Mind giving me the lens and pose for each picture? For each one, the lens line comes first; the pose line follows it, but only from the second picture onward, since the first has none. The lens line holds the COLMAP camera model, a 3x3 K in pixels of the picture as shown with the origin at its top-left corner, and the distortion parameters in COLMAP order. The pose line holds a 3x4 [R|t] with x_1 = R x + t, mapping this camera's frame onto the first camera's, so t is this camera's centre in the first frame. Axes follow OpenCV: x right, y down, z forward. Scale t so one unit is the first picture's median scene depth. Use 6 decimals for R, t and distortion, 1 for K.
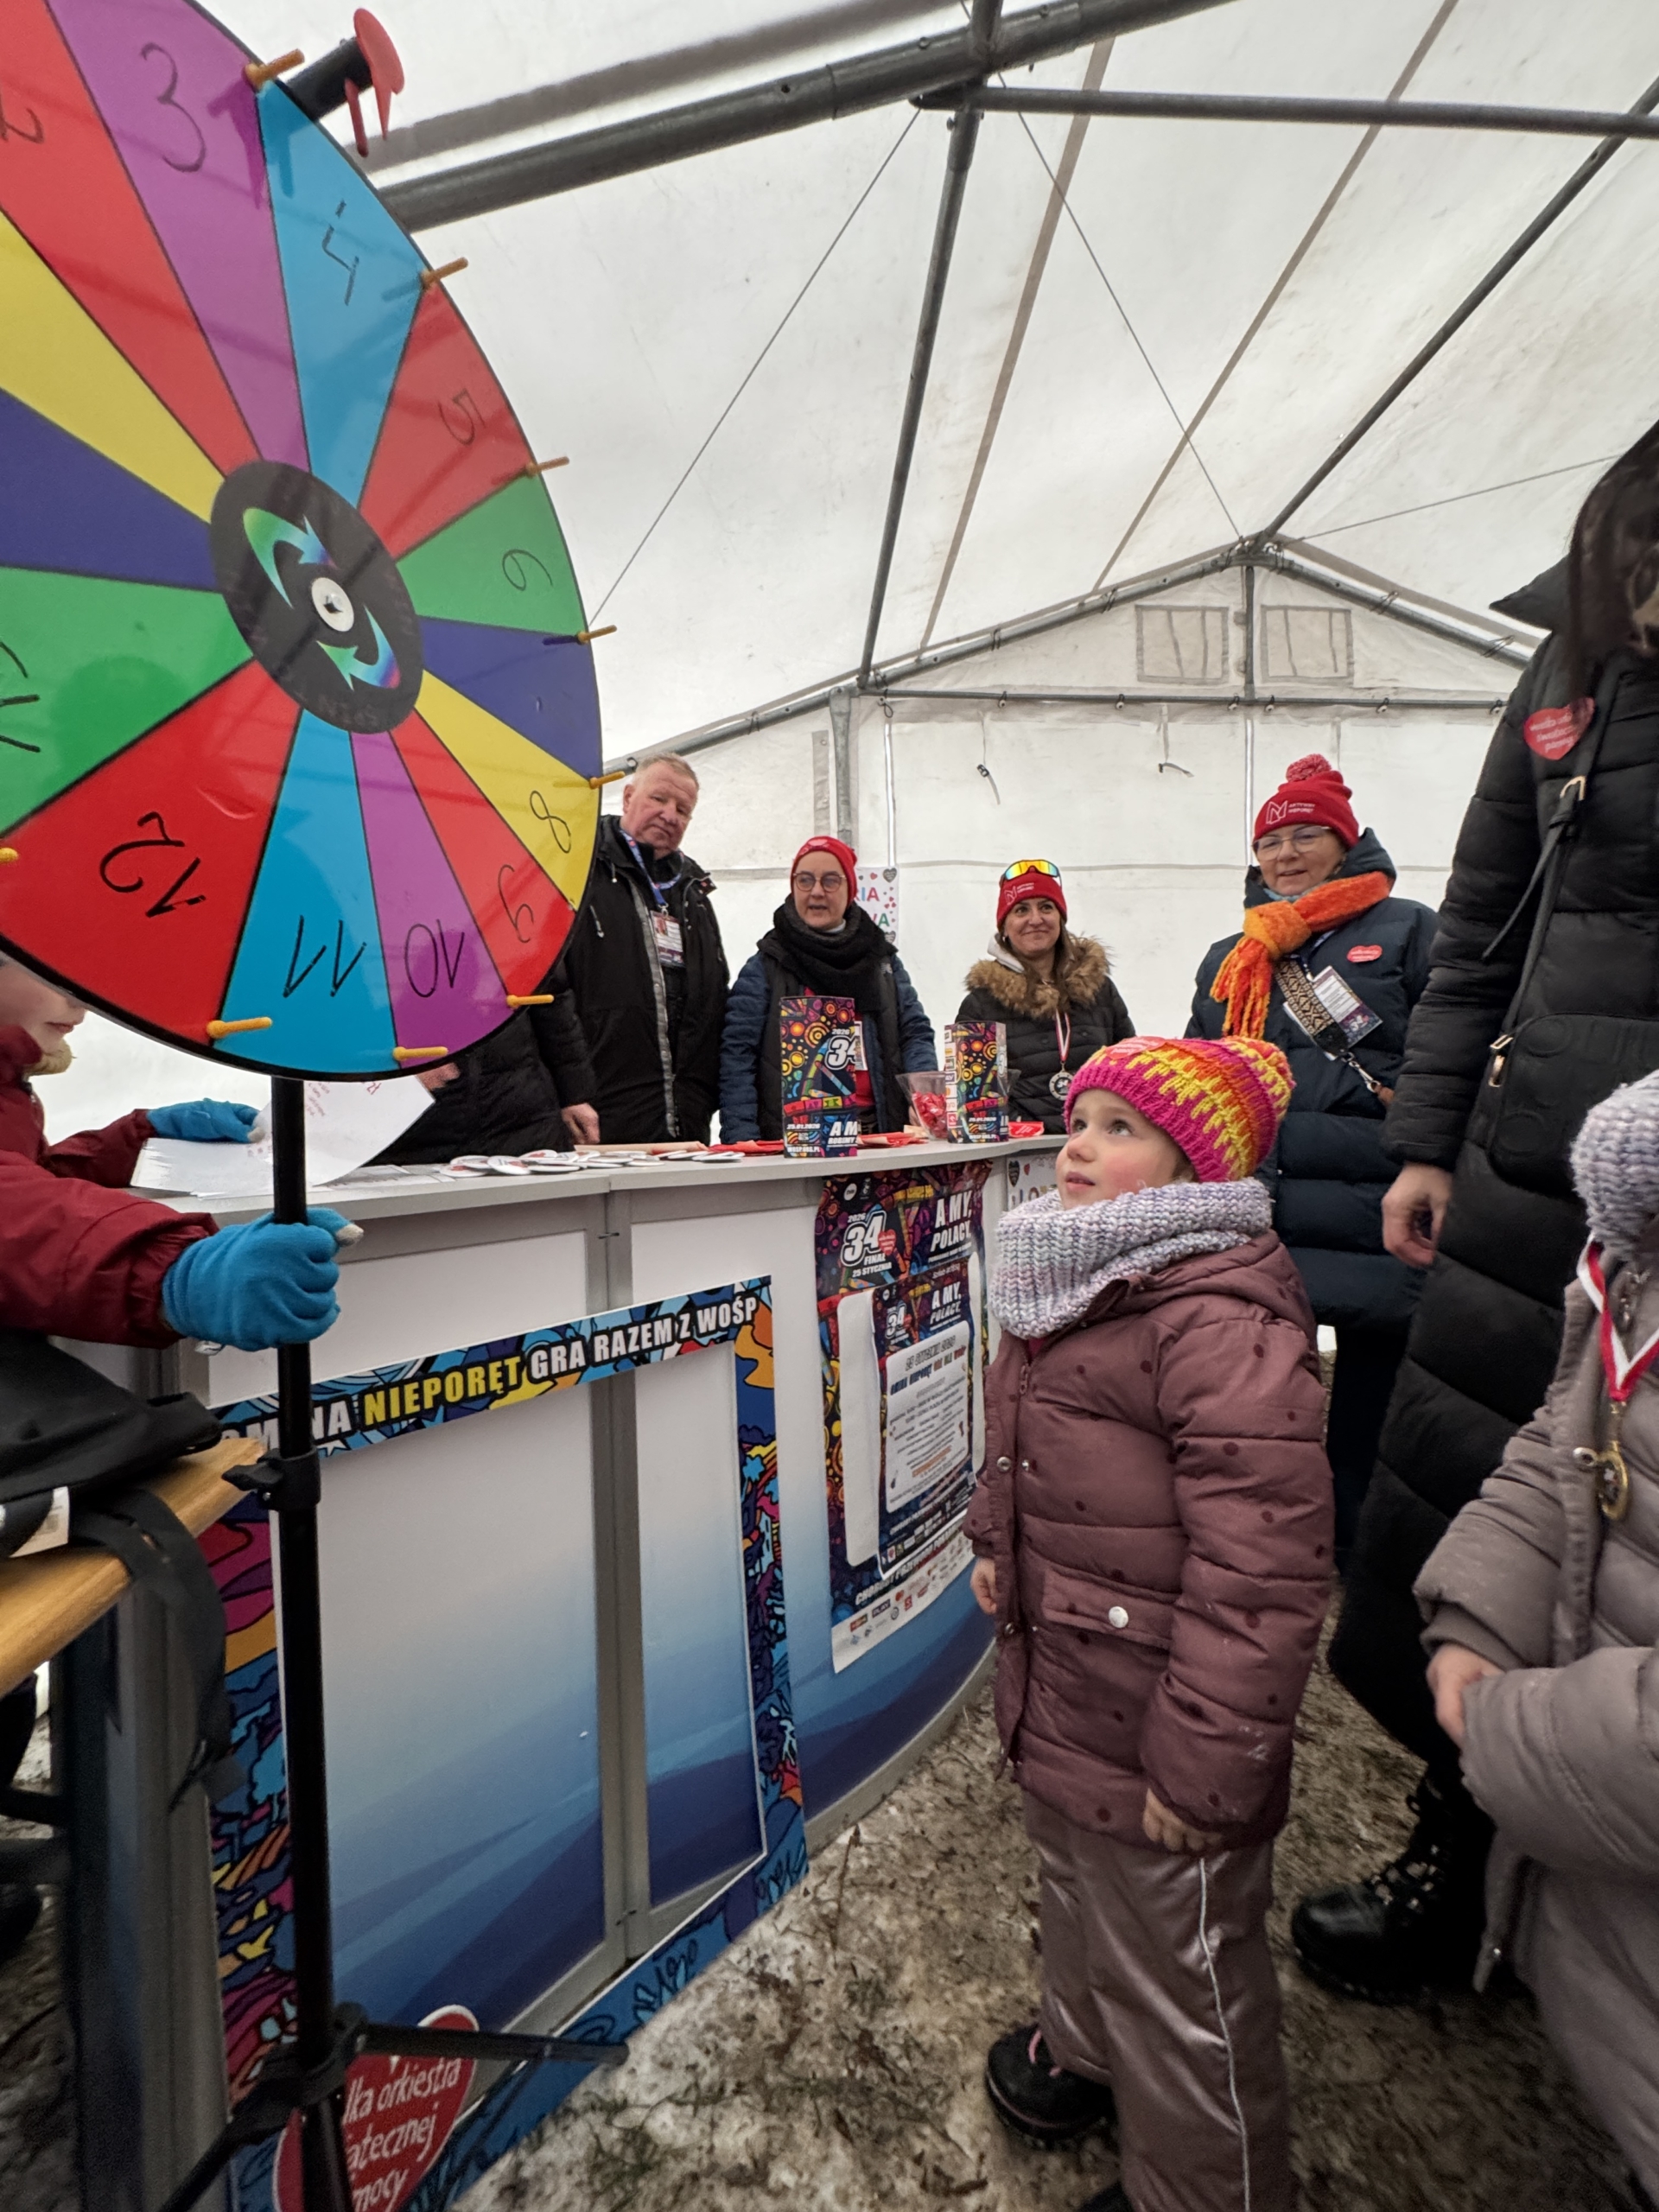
lens RADIAL K [[884.3, 0, 832.0], [0, 884.3, 1096.0], [0, 0, 1]] dist [-0.002105, -0.000048]
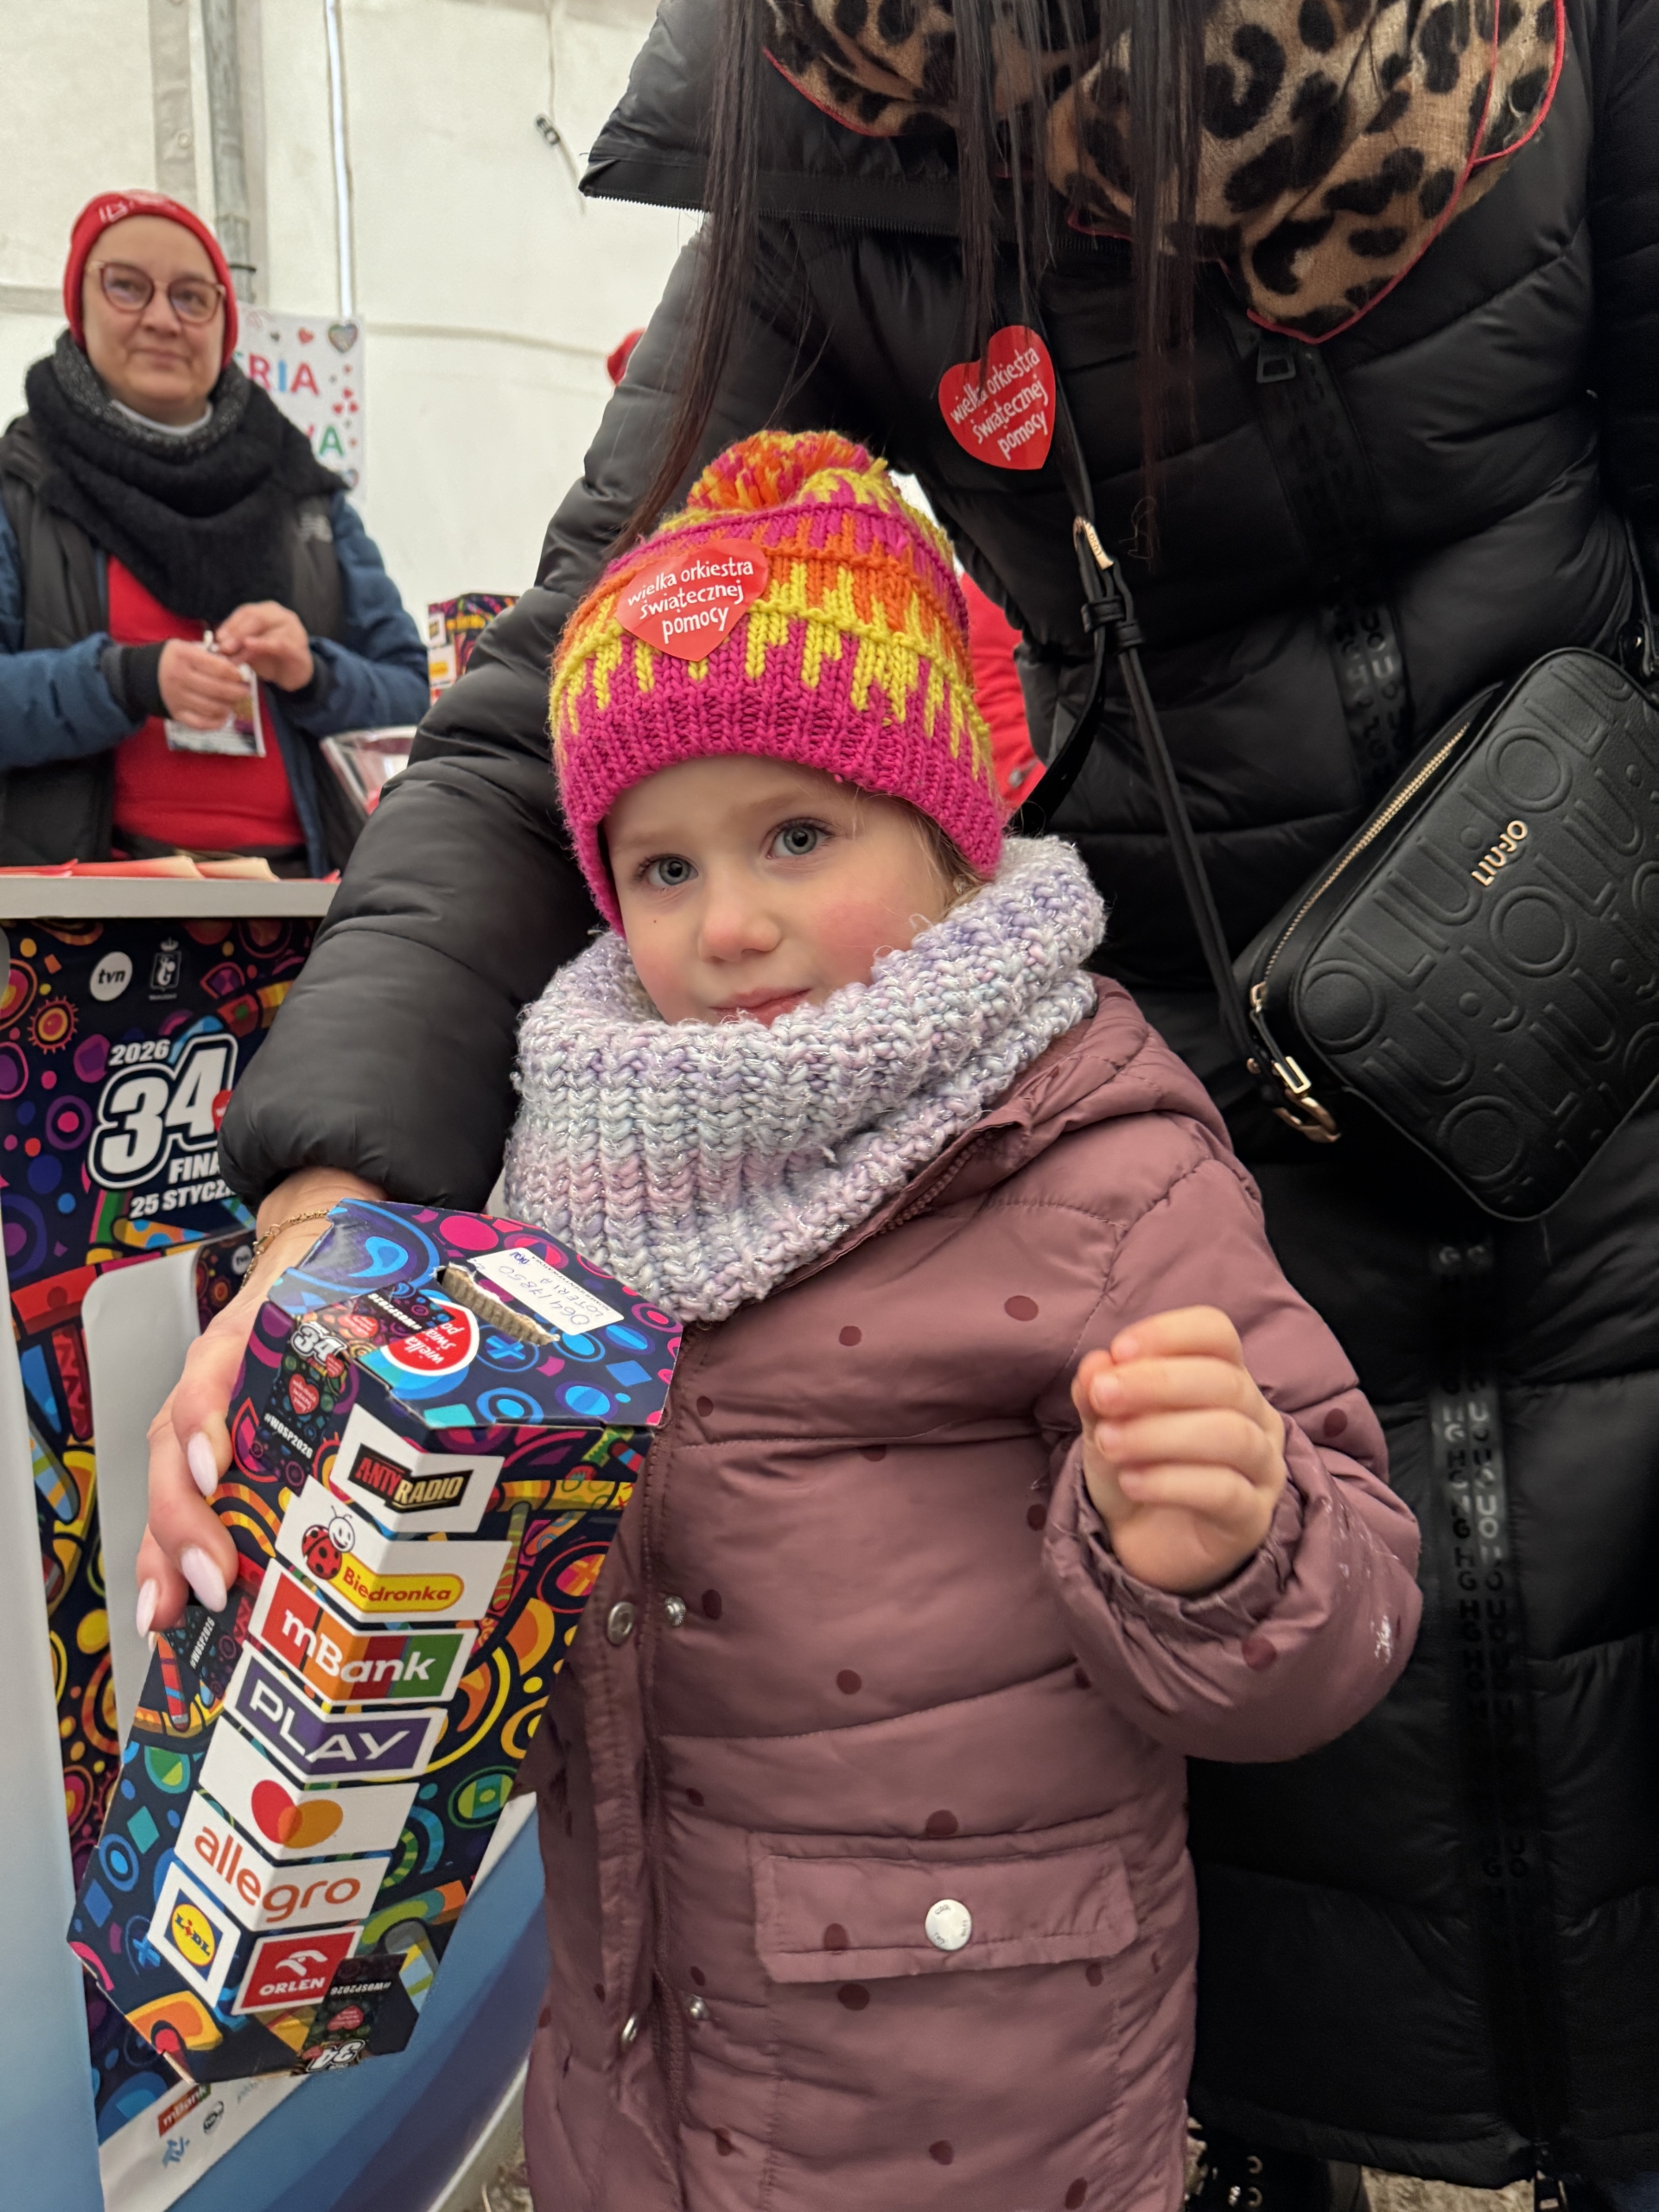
lens RADIAL K [[1542.6, 0, 830.7], [0, 1542.6, 1114.6], [0, 0, 1]] dist [0.028800, 0.001263]
pose [[0.948579, -0.026173, 0.315457, 0.093749], [-0.014008, 0.992129, 0.124436, 0.081854], [-0.316231, -0.122456, 0.940746, 0.326926]]
